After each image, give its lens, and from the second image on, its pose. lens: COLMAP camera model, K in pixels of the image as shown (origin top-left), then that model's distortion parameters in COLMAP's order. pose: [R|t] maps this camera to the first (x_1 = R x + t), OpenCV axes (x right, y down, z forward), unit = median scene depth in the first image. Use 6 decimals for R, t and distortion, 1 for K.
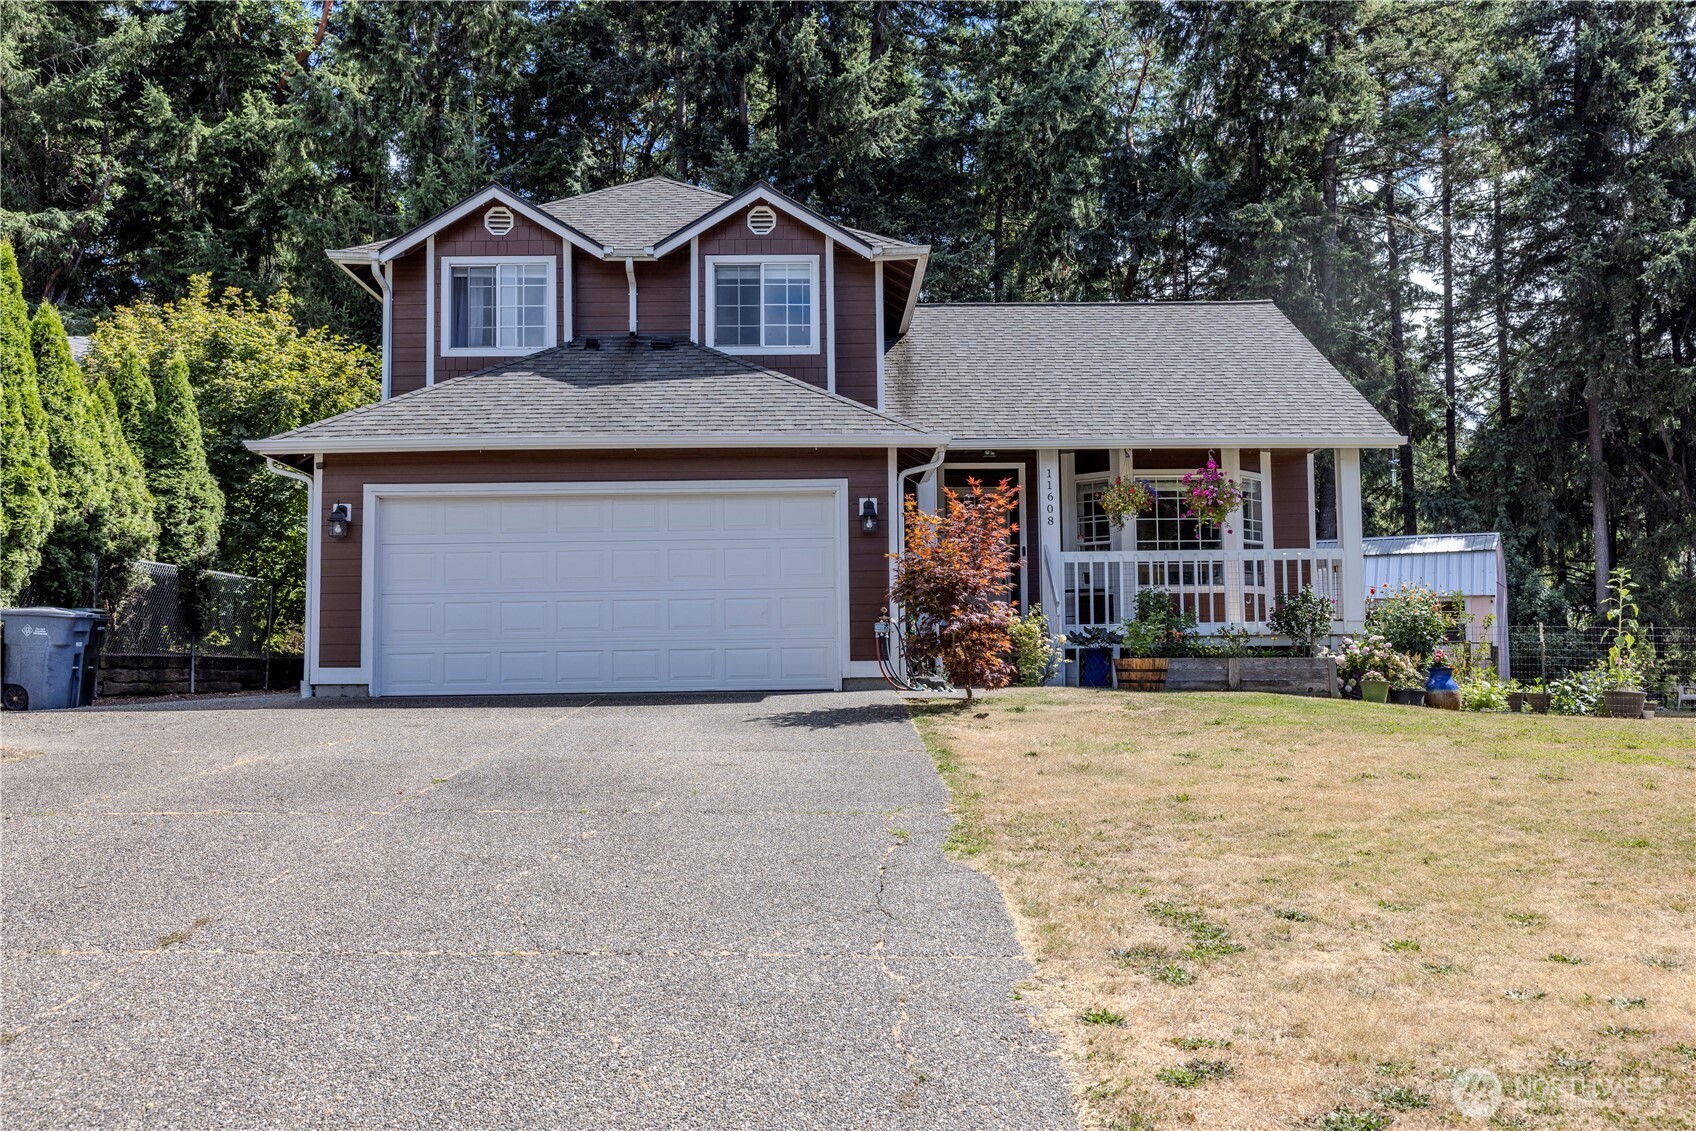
lens RADIAL K [[1606.5, 0, 846.0], [0, 1606.5, 564.6], [0, 0, 1]] dist [0.005166, 0.000000]
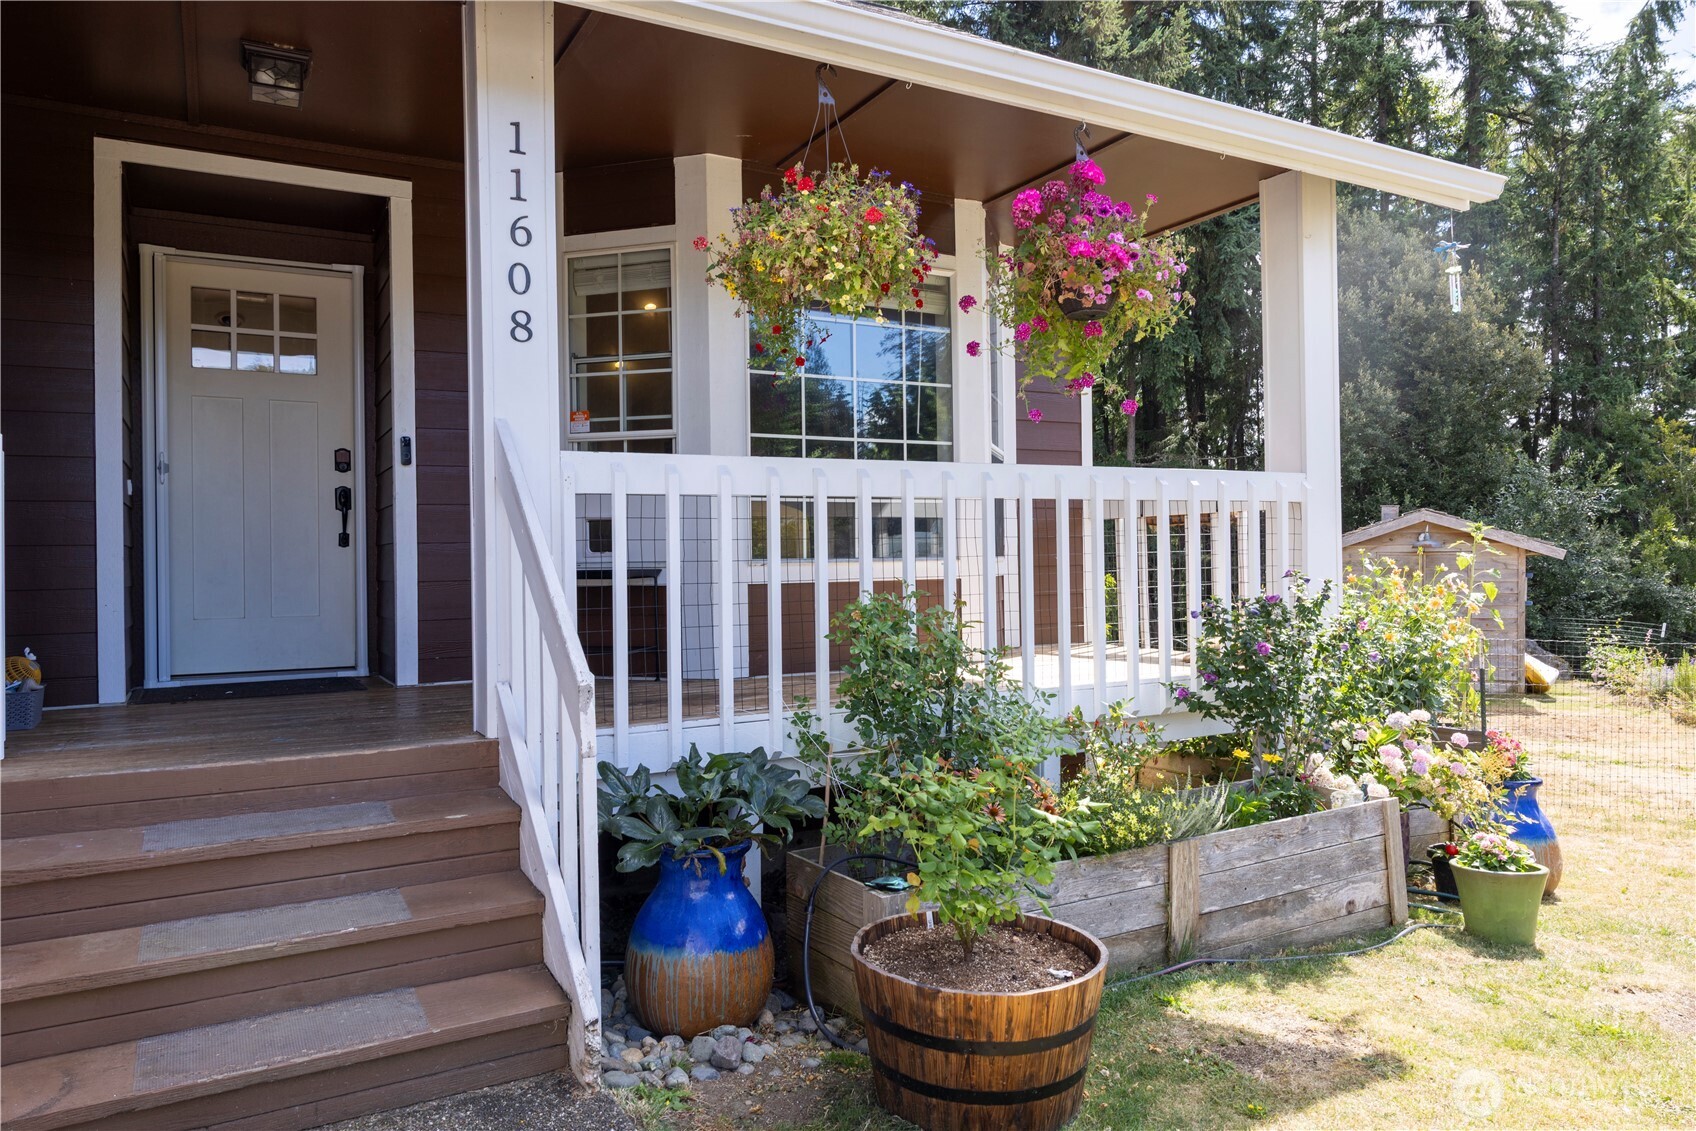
lens RADIAL K [[1137.0, 0, 839.1], [0, 1137.0, 558.2], [0, 0, 1]] dist [-0.004067, 0.005228]
pose [[0.865500, 0.005937, 0.500874, 0.073262], [-0.005679, 0.999982, -0.002041, 0.013348], [-0.500877, -0.001078, 0.865518, 0.769979]]
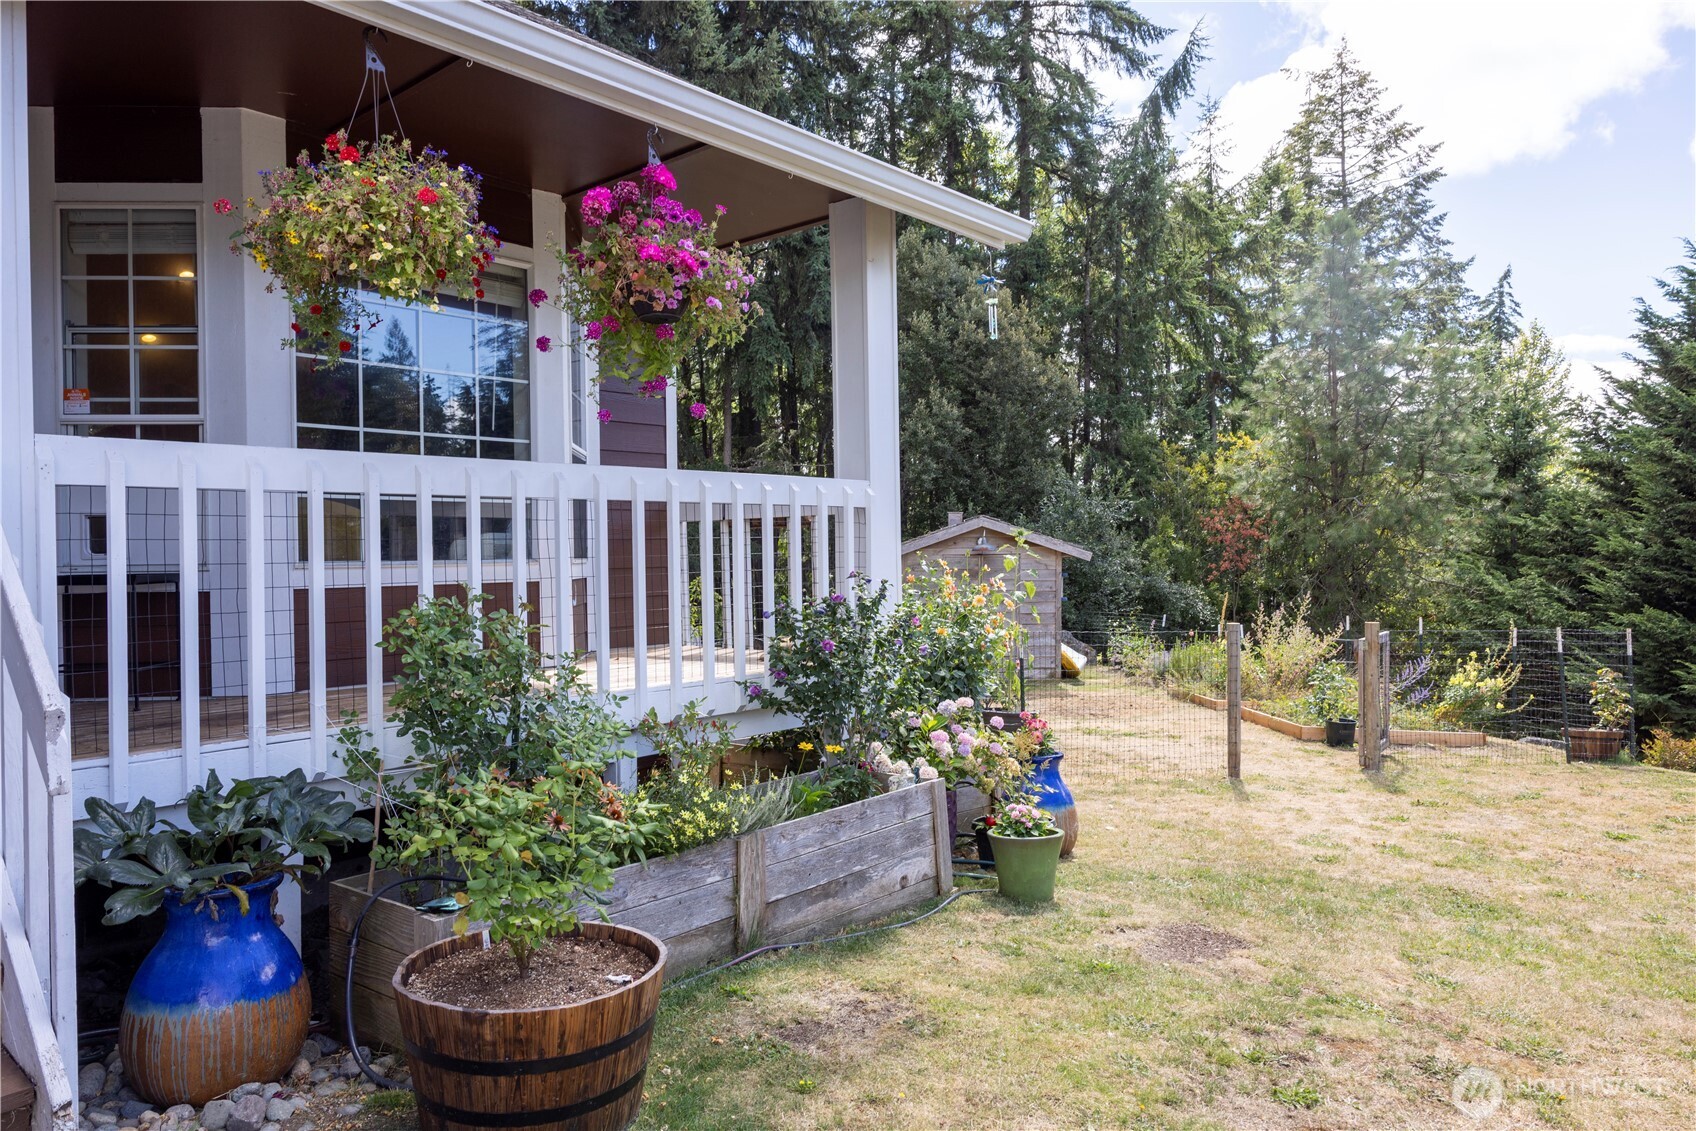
lens RADIAL K [[1137.0, 0, 852.0], [0, 1137.0, 557.6], [0, 0, 1]] dist [-0.004067, 0.005228]
pose [[0.641812, 0.006793, 0.766832, 0.078945], [-0.003414, 0.999976, -0.006001, 0.013327], [-0.766855, 0.001233, 0.641819, 0.766165]]
